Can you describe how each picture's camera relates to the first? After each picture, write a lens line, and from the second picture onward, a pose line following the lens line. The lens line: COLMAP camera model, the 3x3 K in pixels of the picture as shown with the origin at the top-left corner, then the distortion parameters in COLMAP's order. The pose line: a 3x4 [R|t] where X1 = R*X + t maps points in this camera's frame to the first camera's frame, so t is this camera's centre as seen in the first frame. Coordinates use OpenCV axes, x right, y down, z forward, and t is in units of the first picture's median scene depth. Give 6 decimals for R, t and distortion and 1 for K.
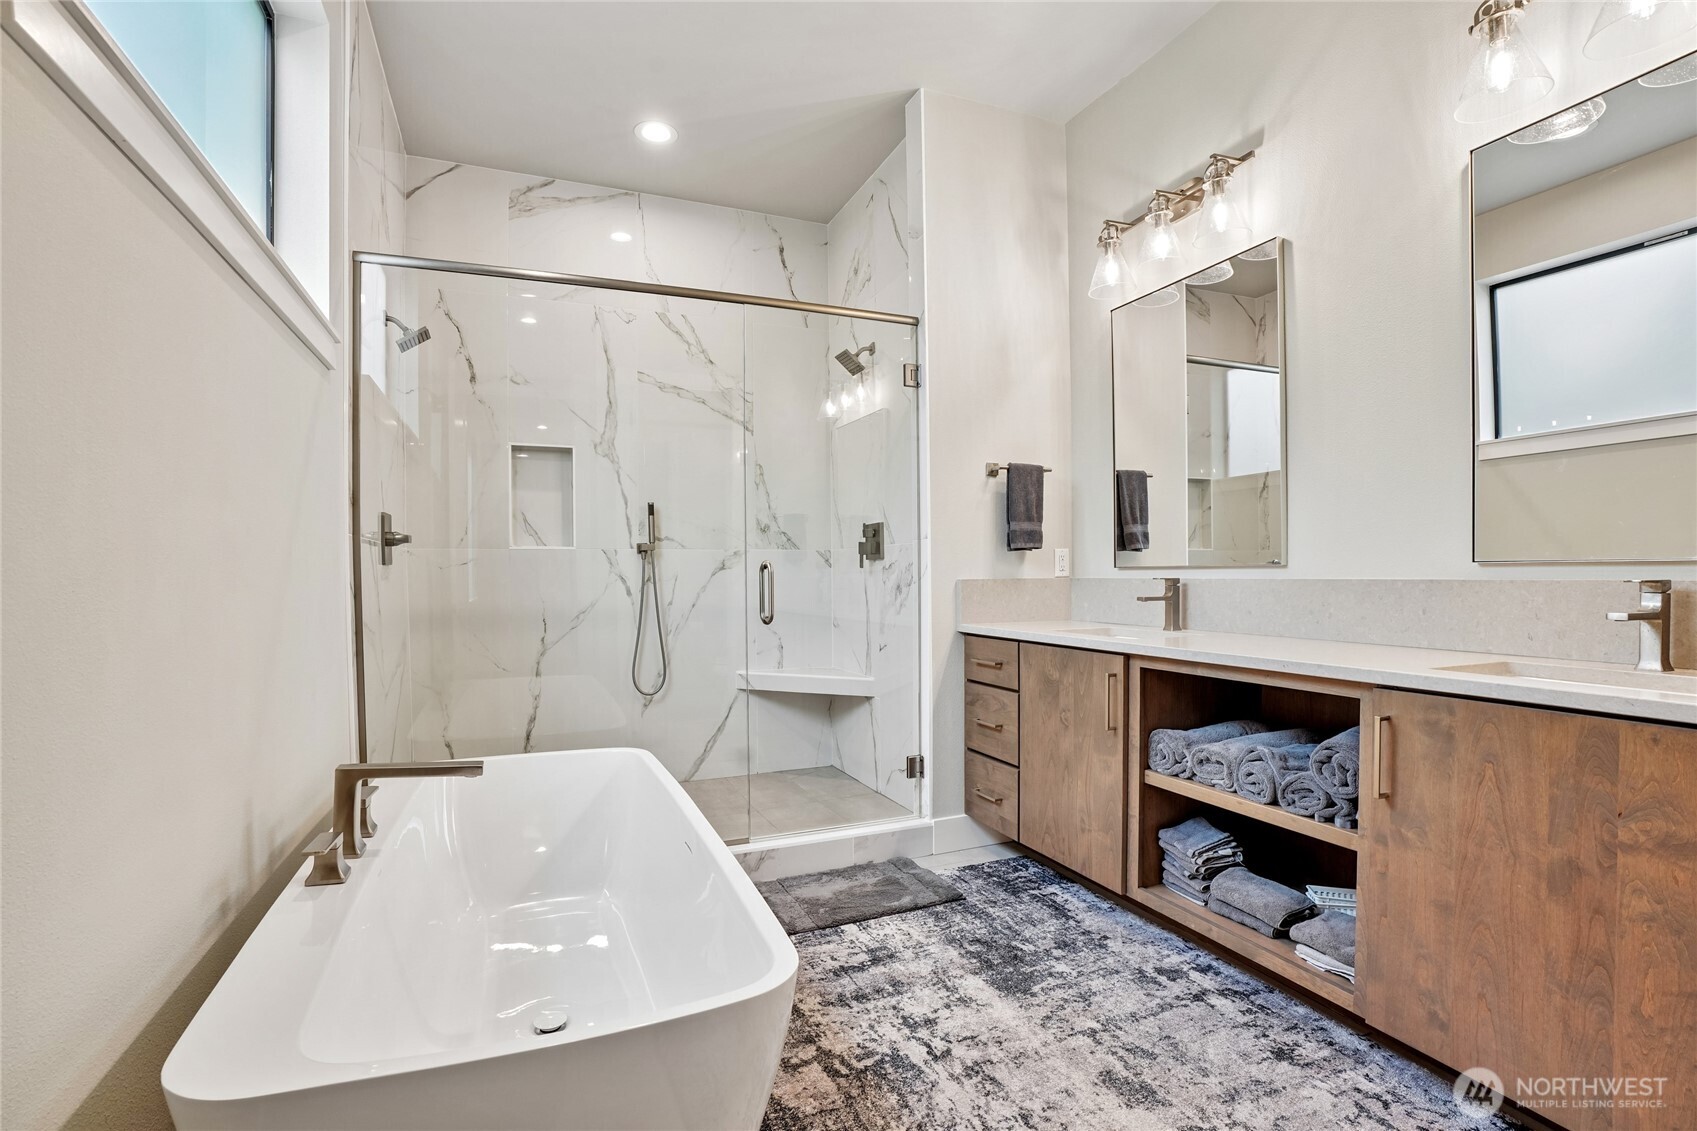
lens RADIAL K [[793.3, 0, 847.8], [0, 793.3, 584.3], [0, 0, 1]] dist [-0.073619, 0.025974]
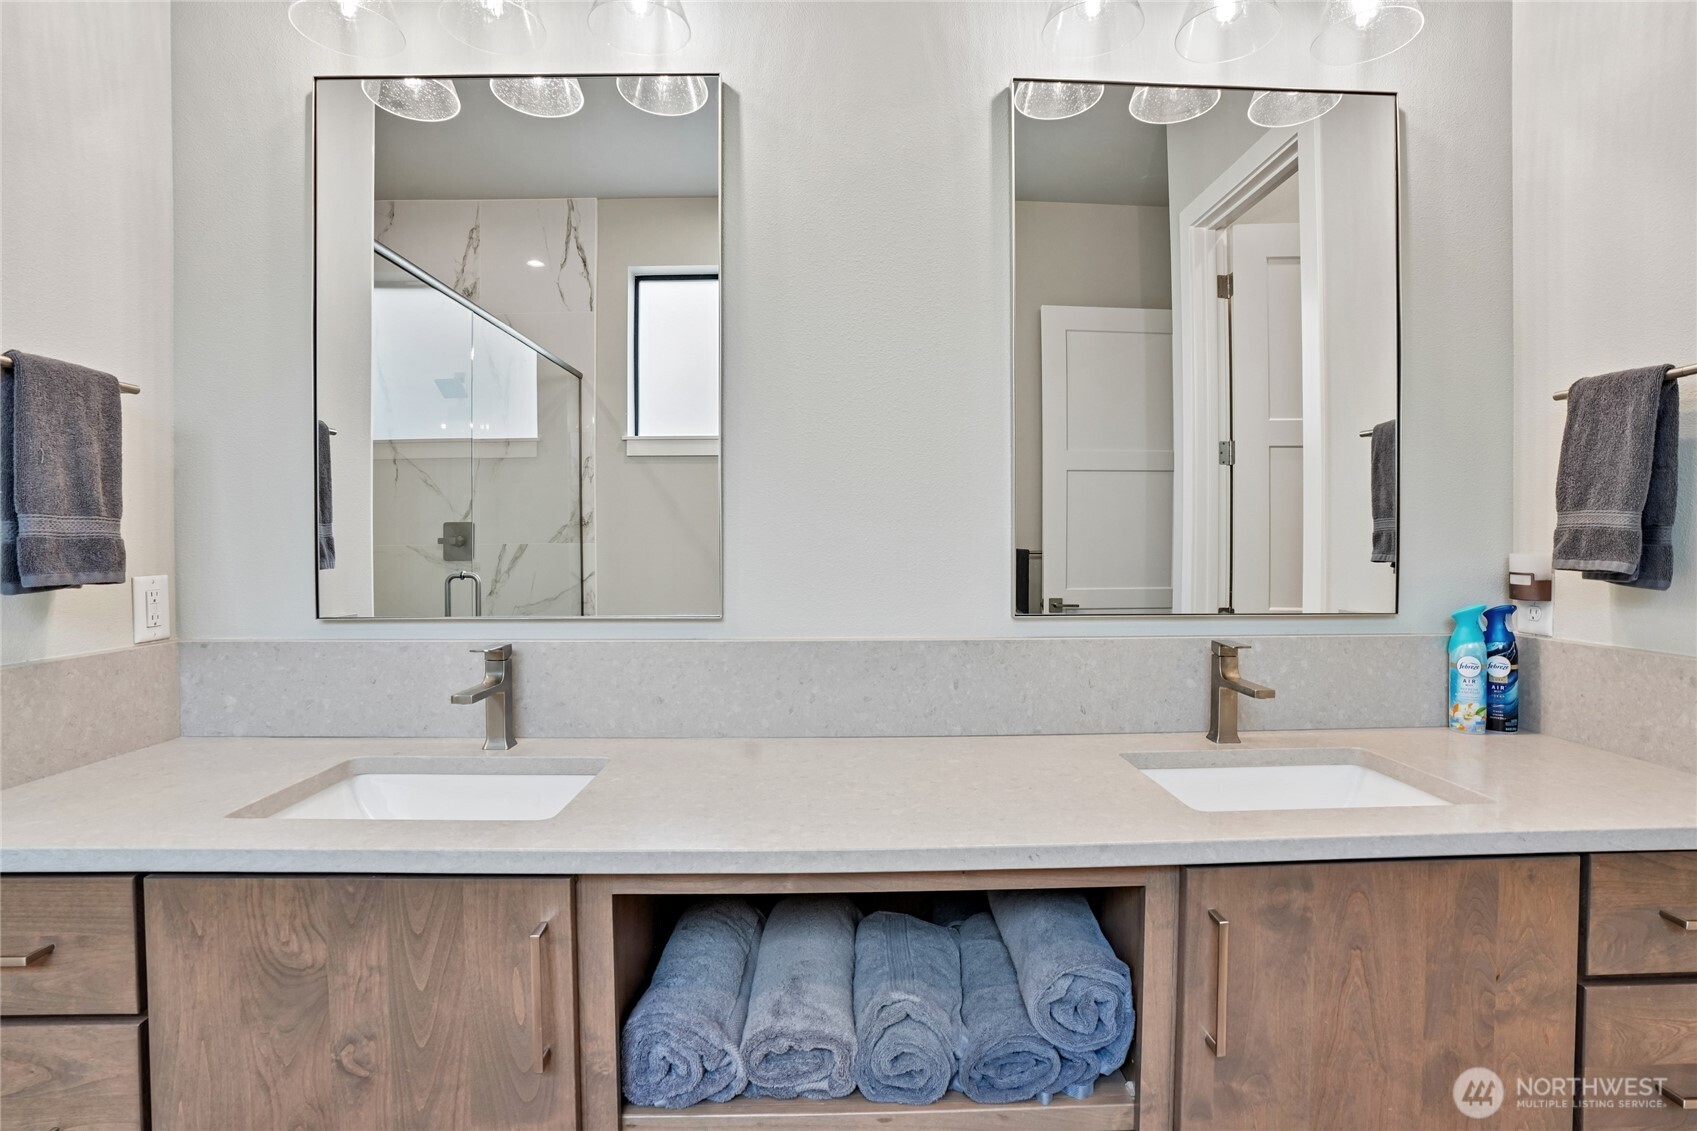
lens RADIAL K [[798.4, 0, 849.2], [0, 798.4, 554.2], [0, 0, 1]] dist [-0.068170, 0.026355]
pose [[0.357709, -0.010117, 0.933778, 0.016198], [0.012207, 0.999907, 0.006157, -0.062483], [-0.933753, 0.009196, 0.357799, 0.558597]]
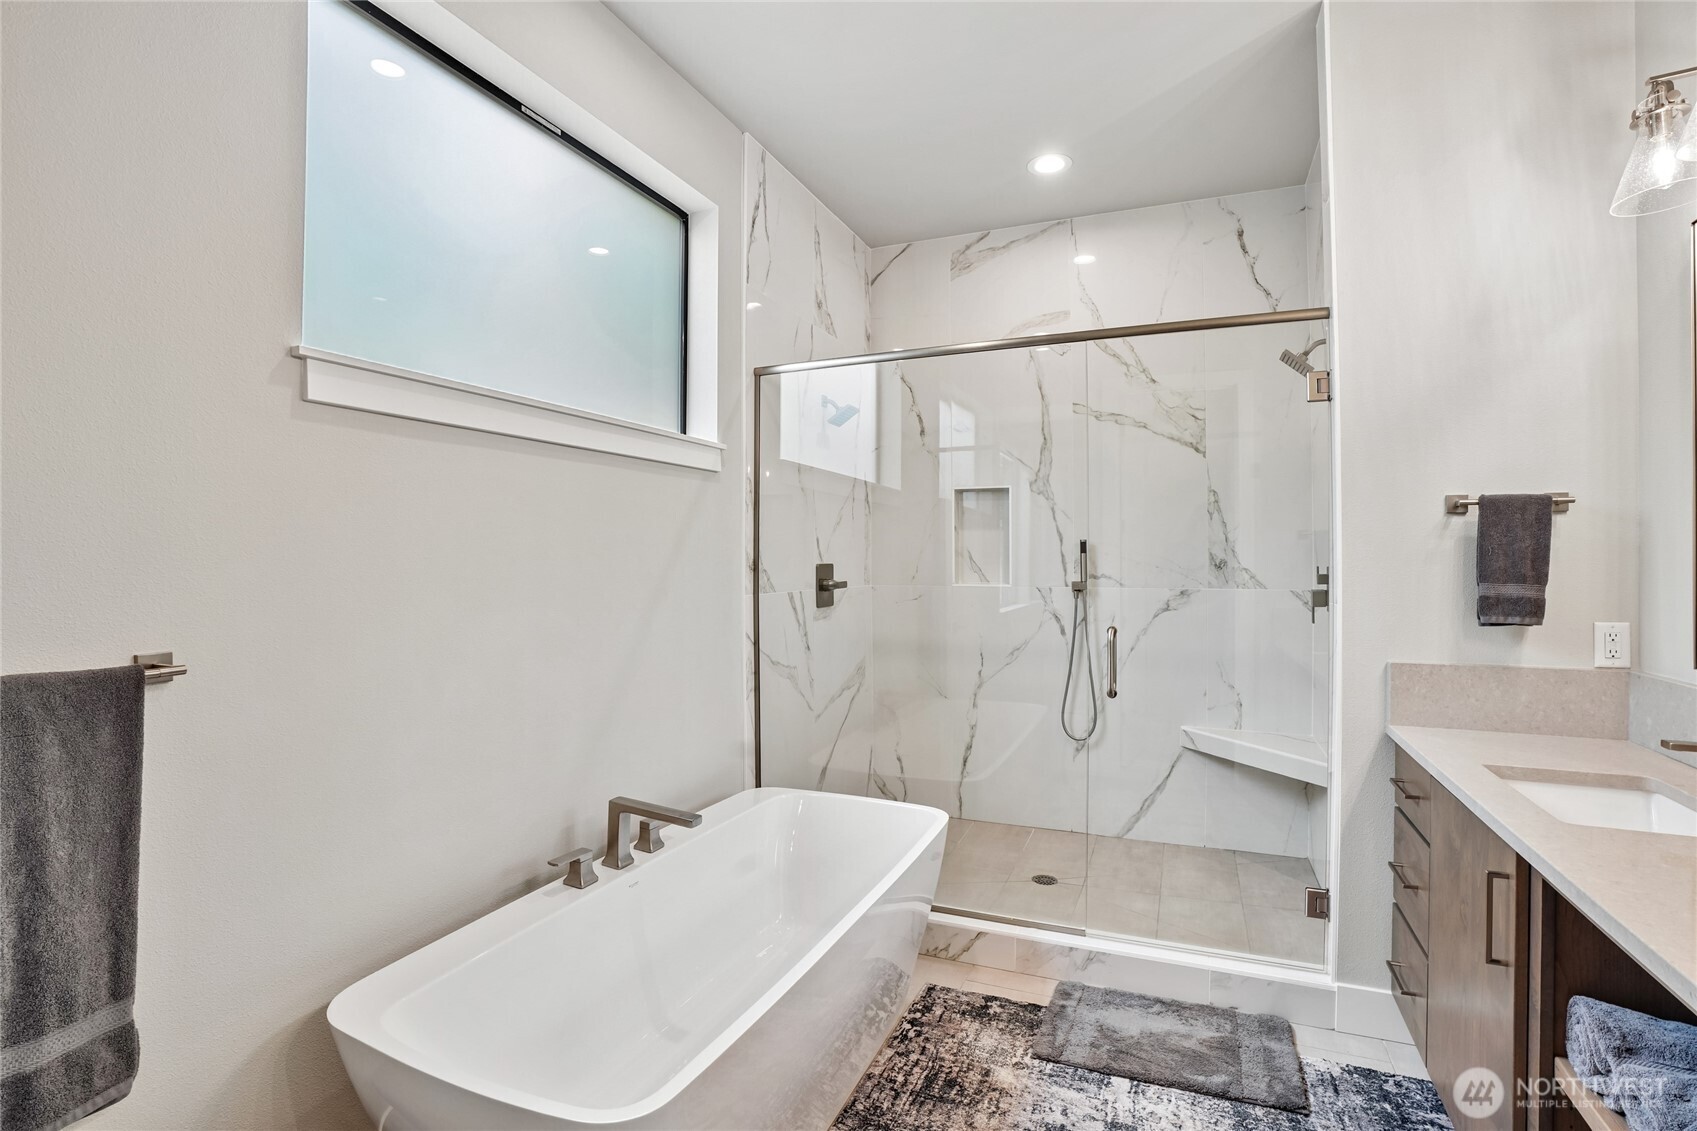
lens RADIAL K [[798.4, 0, 849.2], [0, 798.4, 554.2], [0, 0, 1]] dist [-0.068170, 0.026355]
pose [[0.695532, 0.002049, -0.718492, 0.326573], [-0.012500, 0.999879, -0.009249, -0.097579], [0.718387, 0.015414, 0.695473, 0.168478]]
